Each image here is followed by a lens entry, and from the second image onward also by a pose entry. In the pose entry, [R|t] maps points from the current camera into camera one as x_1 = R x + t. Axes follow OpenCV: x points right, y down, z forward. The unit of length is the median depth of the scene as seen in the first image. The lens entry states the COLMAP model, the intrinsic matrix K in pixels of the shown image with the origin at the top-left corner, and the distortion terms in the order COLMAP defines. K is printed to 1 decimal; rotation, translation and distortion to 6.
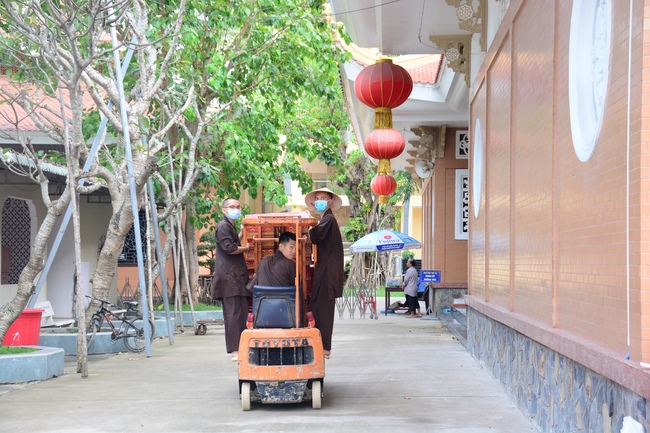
lens RADIAL K [[1180.5, 0, 325.0], [0, 1180.5, 217.0], [0, 0, 1]] dist [0.011275, 0.000000]
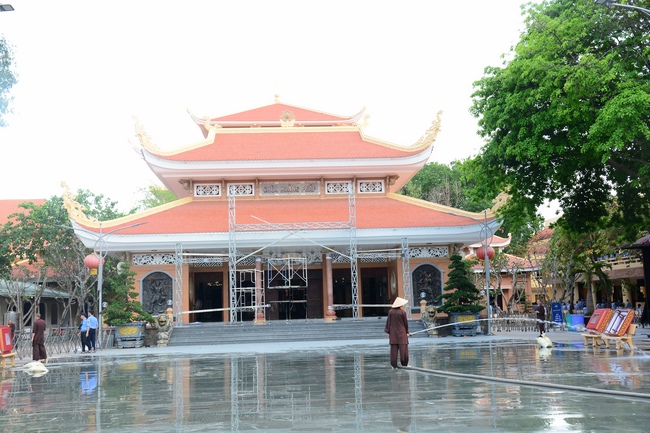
lens RADIAL K [[728.5, 0, 324.8], [0, 728.5, 216.2], [0, 0, 1]] dist [0.000211, 0.000000]
pose [[0.988681, -0.002718, 0.150006, 0.319594], [0.016061, 0.996008, -0.087810, -0.085618], [-0.149168, 0.089225, 0.984778, -1.823260]]
